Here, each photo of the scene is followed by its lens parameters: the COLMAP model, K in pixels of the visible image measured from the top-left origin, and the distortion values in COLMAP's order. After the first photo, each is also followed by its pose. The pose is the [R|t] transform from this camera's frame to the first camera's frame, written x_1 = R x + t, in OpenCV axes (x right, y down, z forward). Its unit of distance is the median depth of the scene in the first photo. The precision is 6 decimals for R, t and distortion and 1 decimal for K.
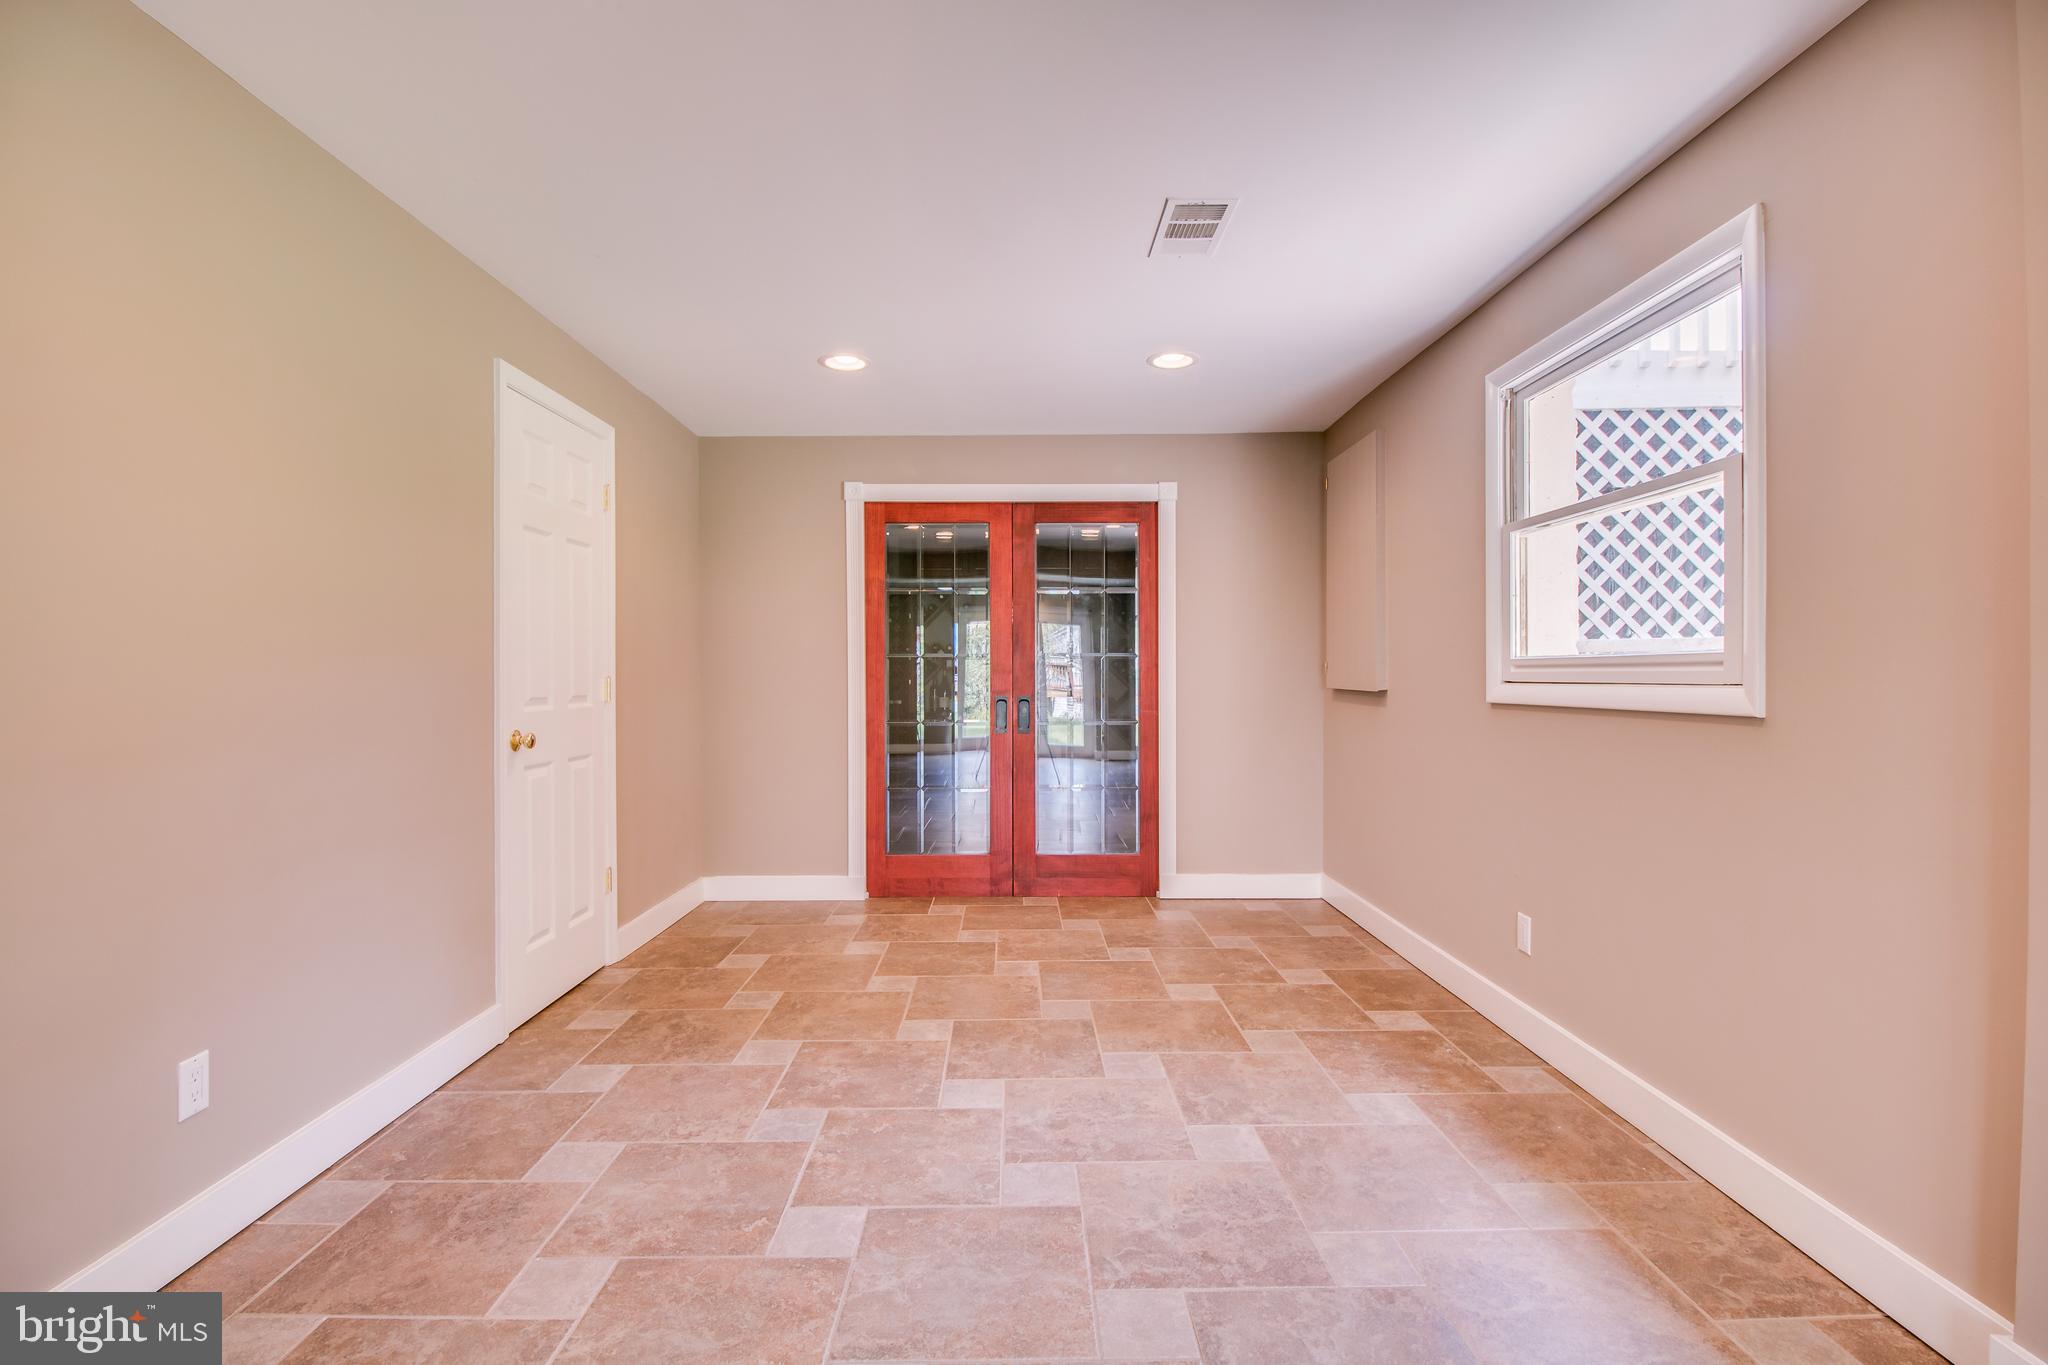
lens RADIAL K [[955.4, 0, 1024.7], [0, 955.4, 670.0], [0, 0, 1]] dist [-0.009410, -0.005129]
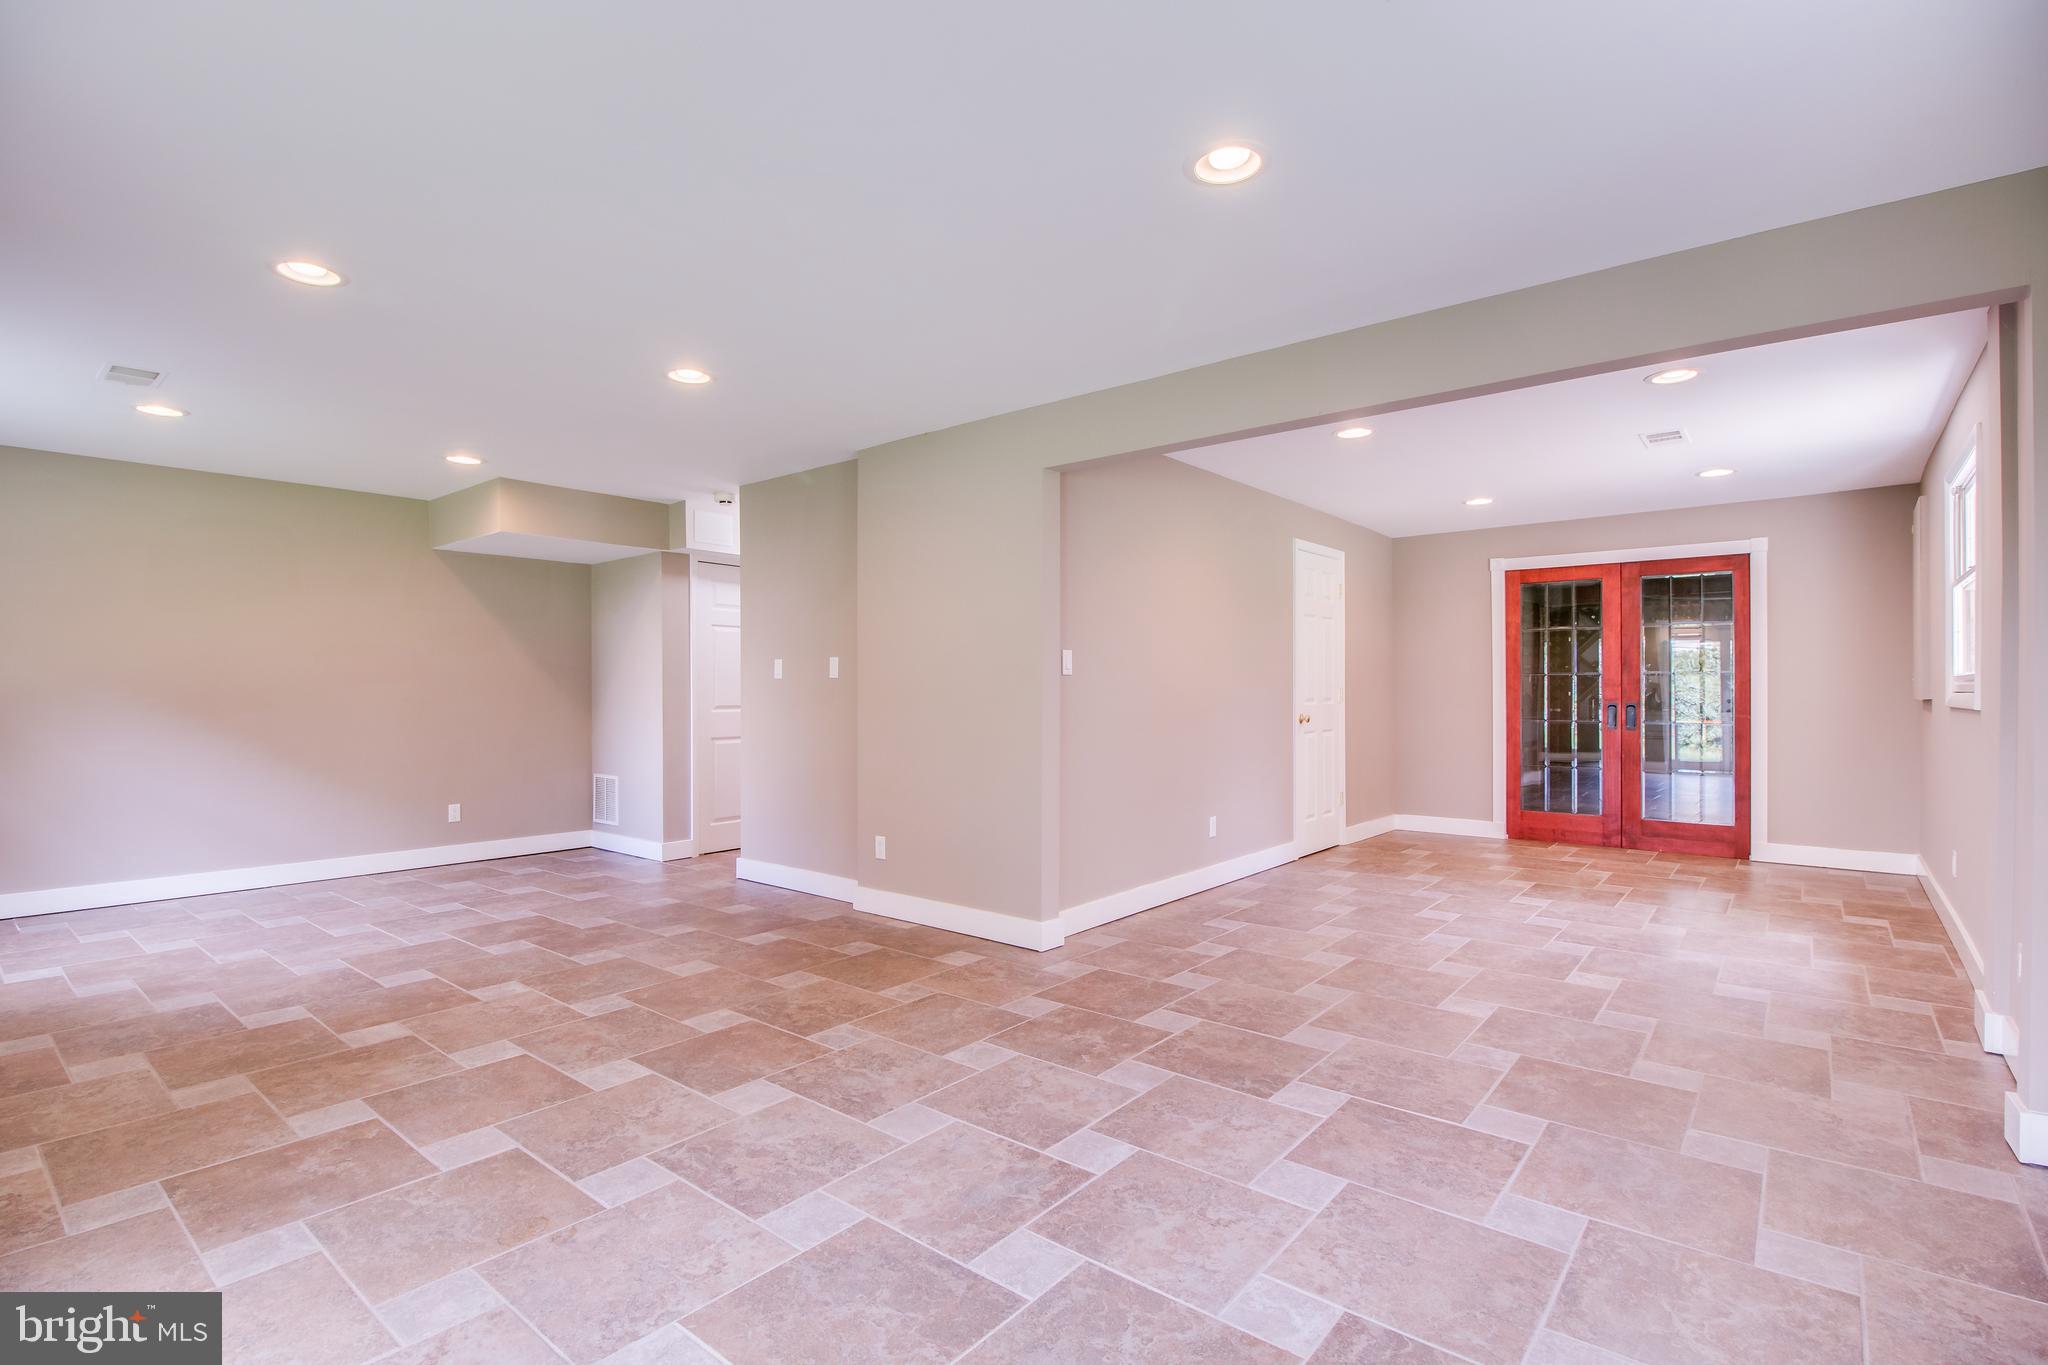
lens RADIAL K [[955.4, 0, 1031.1], [0, 955.4, 680.5], [0, 0, 1]] dist [-0.009410, -0.005129]
pose [[0.767262, -0.003362, -0.641324, 0.216759], [0.000299, 0.999988, -0.004885, 0.001245], [0.641333, 0.003556, 0.767254, -0.607783]]
